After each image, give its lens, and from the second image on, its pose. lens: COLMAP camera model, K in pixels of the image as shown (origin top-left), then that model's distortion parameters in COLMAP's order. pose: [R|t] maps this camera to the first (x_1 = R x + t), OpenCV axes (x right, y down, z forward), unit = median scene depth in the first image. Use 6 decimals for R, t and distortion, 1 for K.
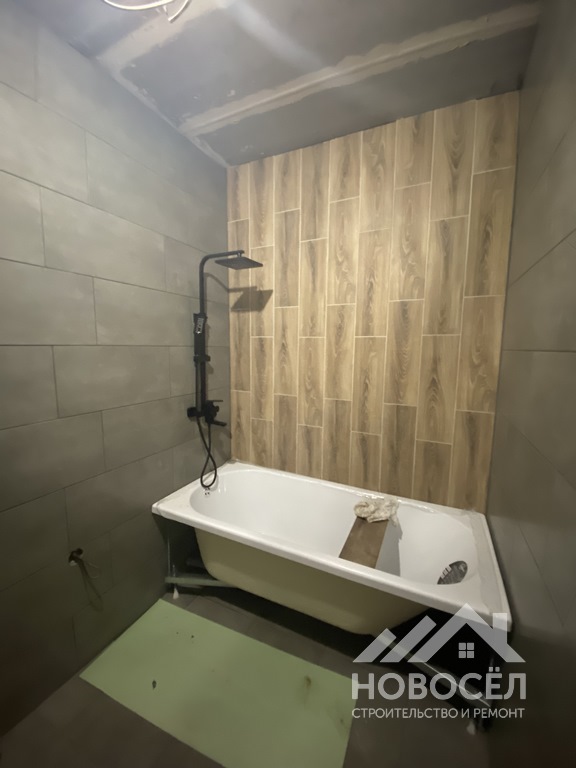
lens RADIAL K [[306.6, 0, 288.0], [0, 306.6, 384.0], [0, 0, 1]] dist [0.037733, -0.033037]
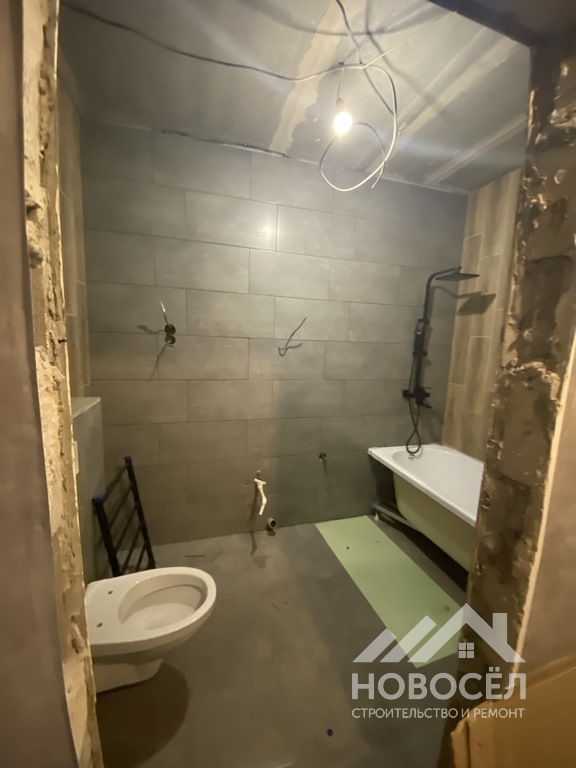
lens RADIAL K [[307.0, 0, 288.0], [0, 307.0, 384.0], [0, 0, 1]] dist [0.017099, -0.019025]
pose [[0.670009, 0.117167, -0.733048, 0.307872], [-0.121264, 0.991477, 0.047637, 0.049503], [0.732381, 0.056975, 0.678507, -0.271807]]
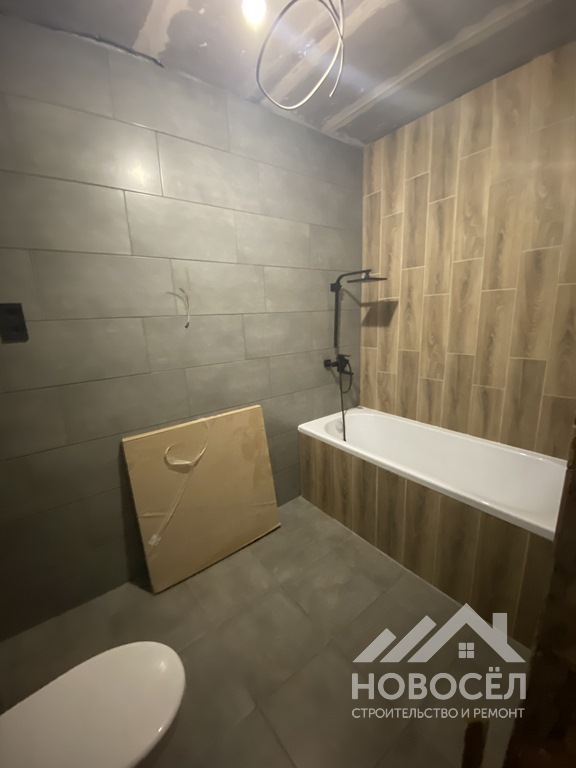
lens RADIAL K [[307.0, 0, 288.0], [0, 307.0, 384.0], [0, 0, 1]] dist [0.017099, -0.019025]
pose [[0.891874, 0.053403, -0.449121, 0.116299], [-0.005758, 0.994265, 0.106789, 0.043317], [0.452248, -0.092656, 0.887066, -0.210221]]
